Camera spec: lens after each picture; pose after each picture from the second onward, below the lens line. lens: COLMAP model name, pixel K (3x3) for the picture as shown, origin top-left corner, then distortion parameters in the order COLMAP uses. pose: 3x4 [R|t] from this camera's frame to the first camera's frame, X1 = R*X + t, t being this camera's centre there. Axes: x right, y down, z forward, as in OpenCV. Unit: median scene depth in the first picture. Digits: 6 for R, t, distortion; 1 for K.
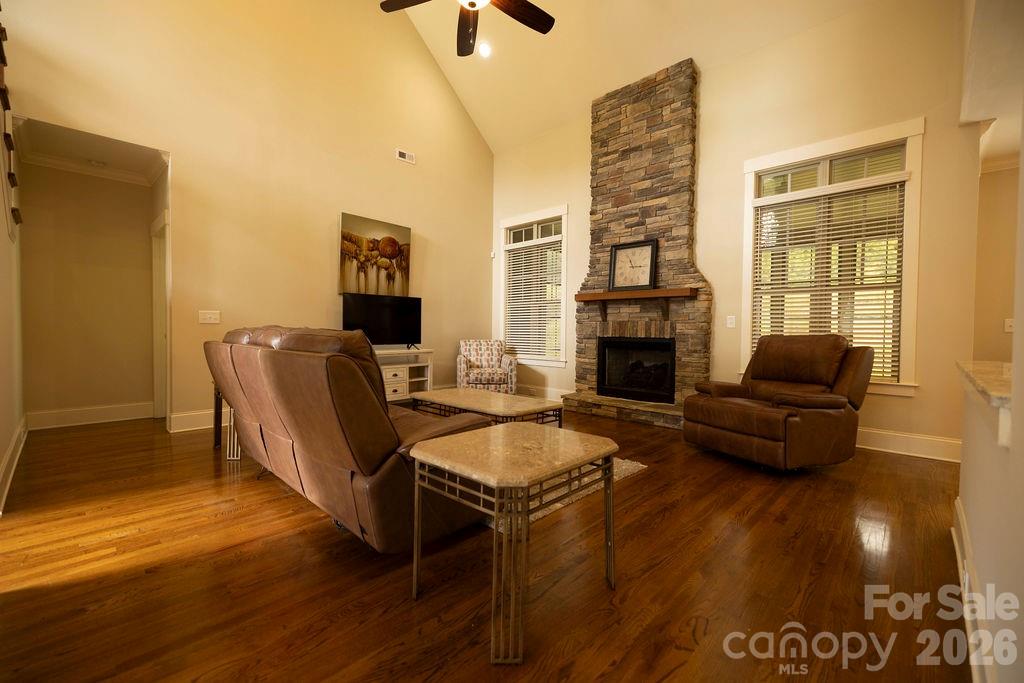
lens RADIAL K [[431.2, 0, 507.9], [0, 431.2, 340.5], [0, 0, 1]] dist [0.003810, 0.000423]
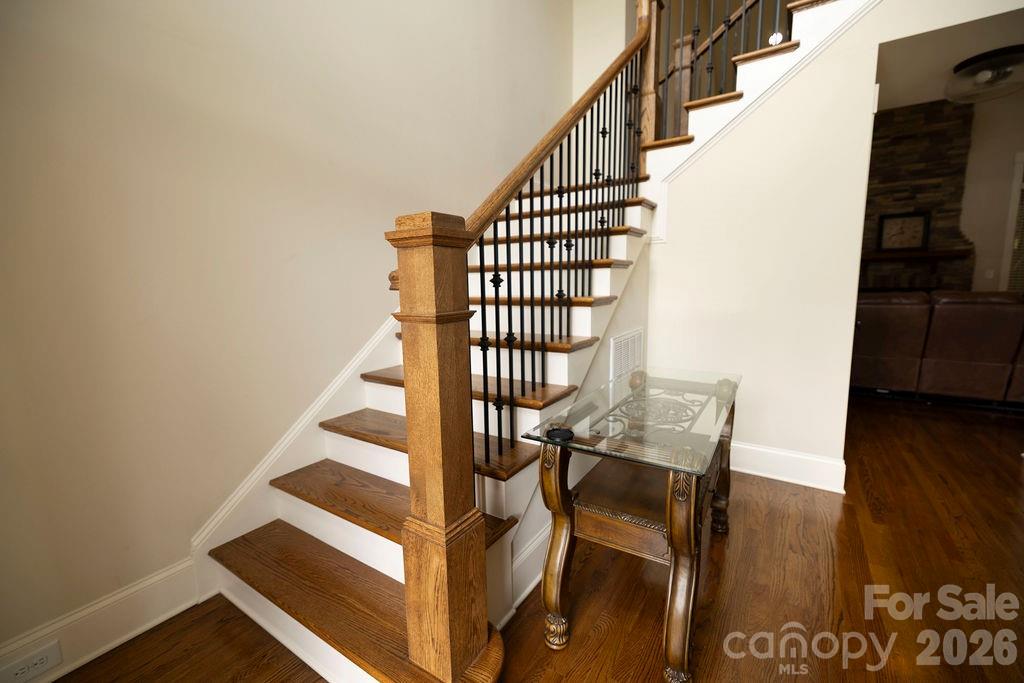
lens RADIAL K [[431.2, 0, 507.9], [0, 431.2, 340.5], [0, 0, 1]] dist [0.003810, 0.000423]
pose [[0.984637, -0.049251, 0.167525, -1.138260], [0.030339, 0.993060, 0.113629, -0.034595], [-0.171959, -0.106801, 0.979298, -0.100361]]
